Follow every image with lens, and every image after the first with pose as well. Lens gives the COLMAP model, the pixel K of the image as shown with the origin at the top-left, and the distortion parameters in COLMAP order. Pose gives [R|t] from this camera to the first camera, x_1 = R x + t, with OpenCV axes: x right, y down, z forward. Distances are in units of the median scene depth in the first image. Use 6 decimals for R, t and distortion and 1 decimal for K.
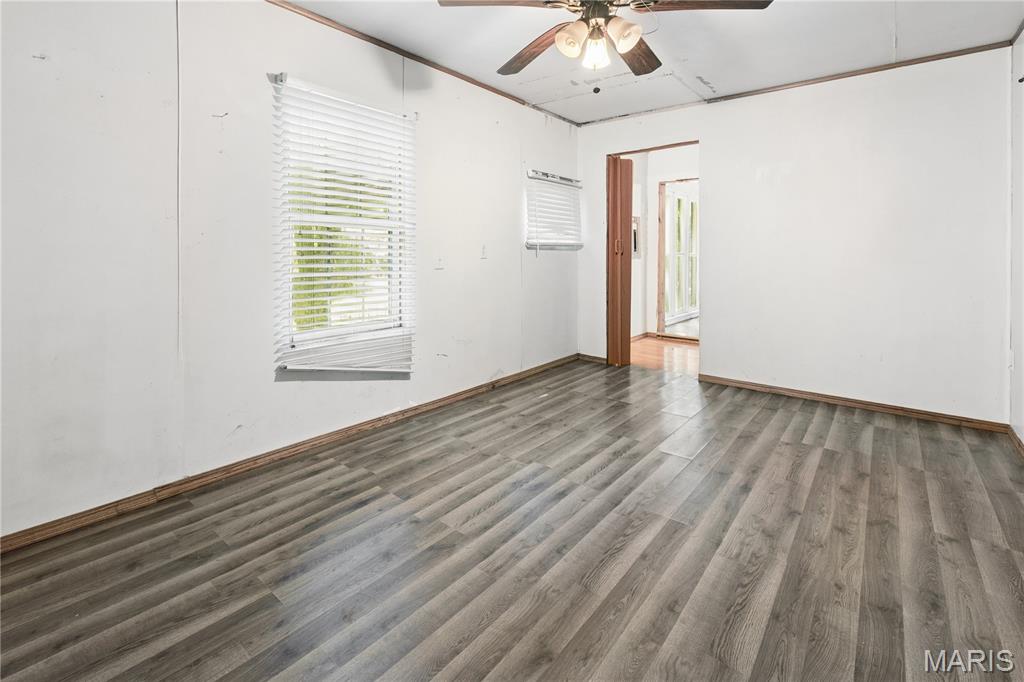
lens RADIAL K [[441.9, 0, 507.1], [0, 441.9, 330.9], [0, 0, 1]] dist [-0.002488, -0.000098]
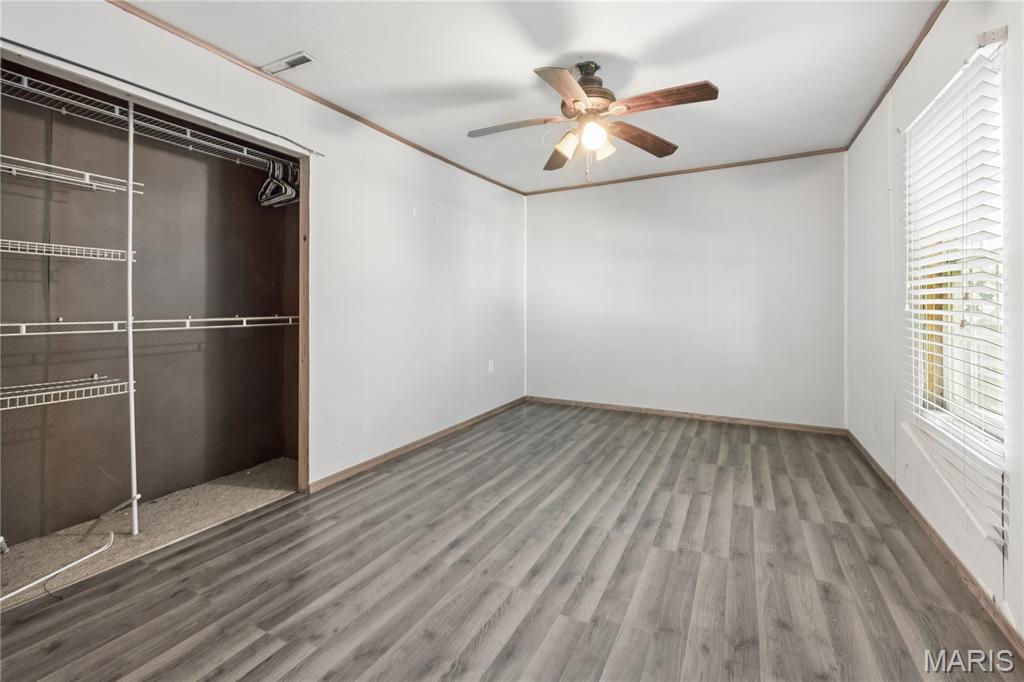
lens RADIAL K [[441.9, 0, 507.1], [0, 441.9, 330.9], [0, 0, 1]] dist [-0.002488, -0.000098]
pose [[-0.978262, 0.012715, -0.206981, 0.694482], [-0.034157, 0.974606, 0.221308, -0.372975], [0.204538, 0.223567, -0.952986, 2.074948]]
